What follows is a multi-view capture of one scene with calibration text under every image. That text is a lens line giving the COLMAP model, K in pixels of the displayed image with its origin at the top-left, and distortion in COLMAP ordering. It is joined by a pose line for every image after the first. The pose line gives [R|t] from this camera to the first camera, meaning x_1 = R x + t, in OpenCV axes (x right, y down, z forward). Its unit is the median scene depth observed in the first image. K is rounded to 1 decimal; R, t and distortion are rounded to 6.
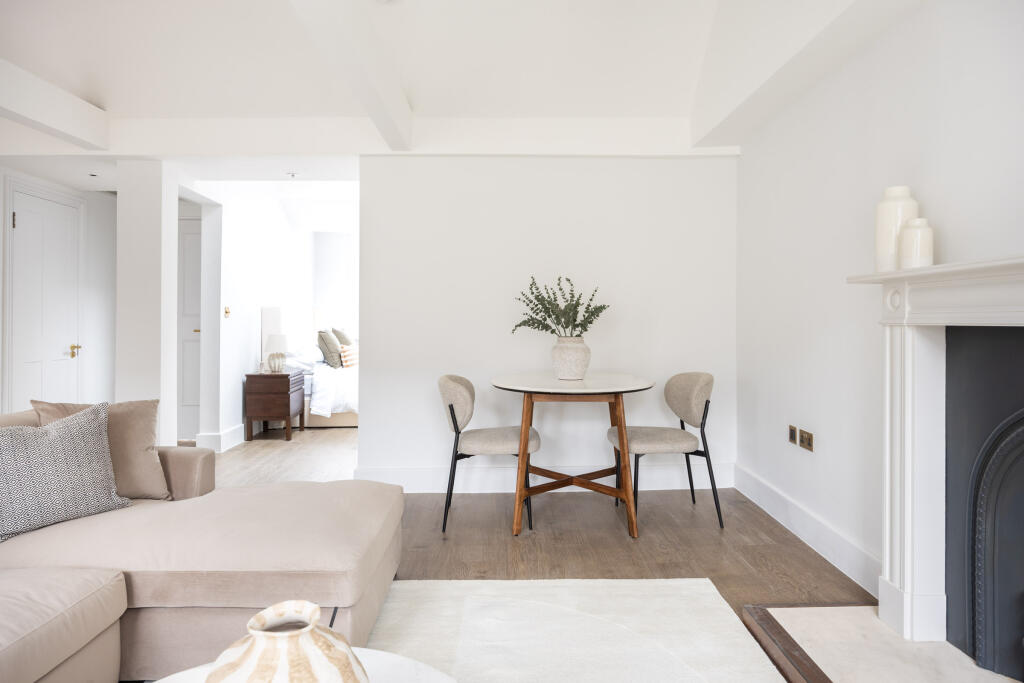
lens RADIAL K [[644.9, 0, 514.1], [0, 644.9, 321.7], [0, 0, 1]] dist [0.000022, 0.000339]
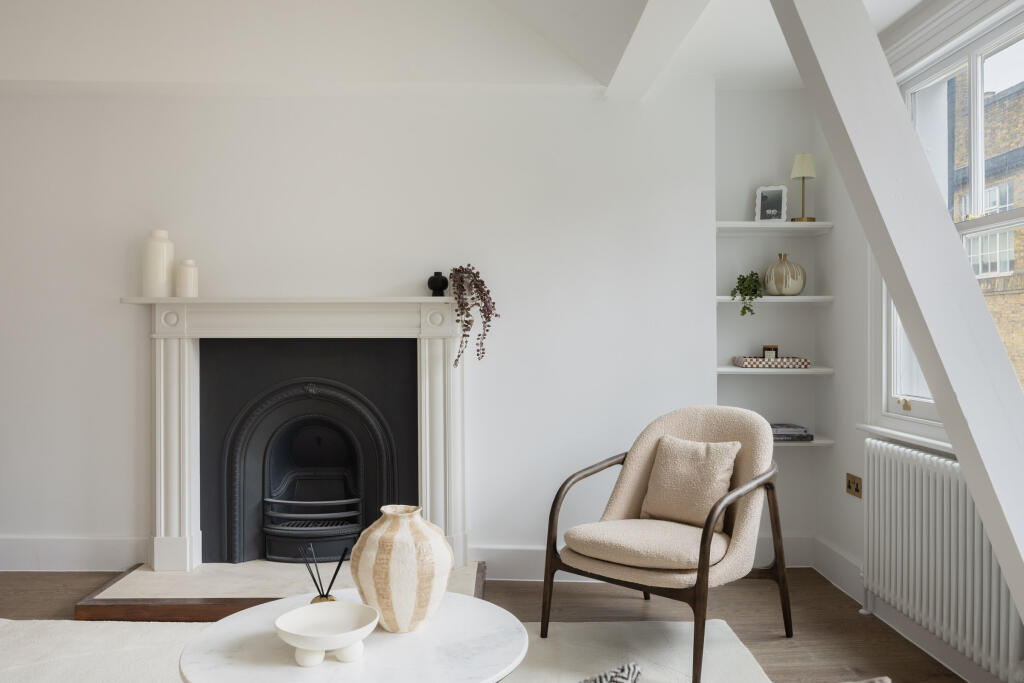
lens RADIAL K [[858.0, 0, 512.1], [0, 858.0, 333.6], [0, 0, 1]] dist [-0.001349, 0.004253]
pose [[-0.016071, -0.002138, 0.999869, -0.970754], [-0.000950, 0.999997, 0.002123, -0.007062], [-0.999870, -0.000916, -0.016073, 0.286534]]
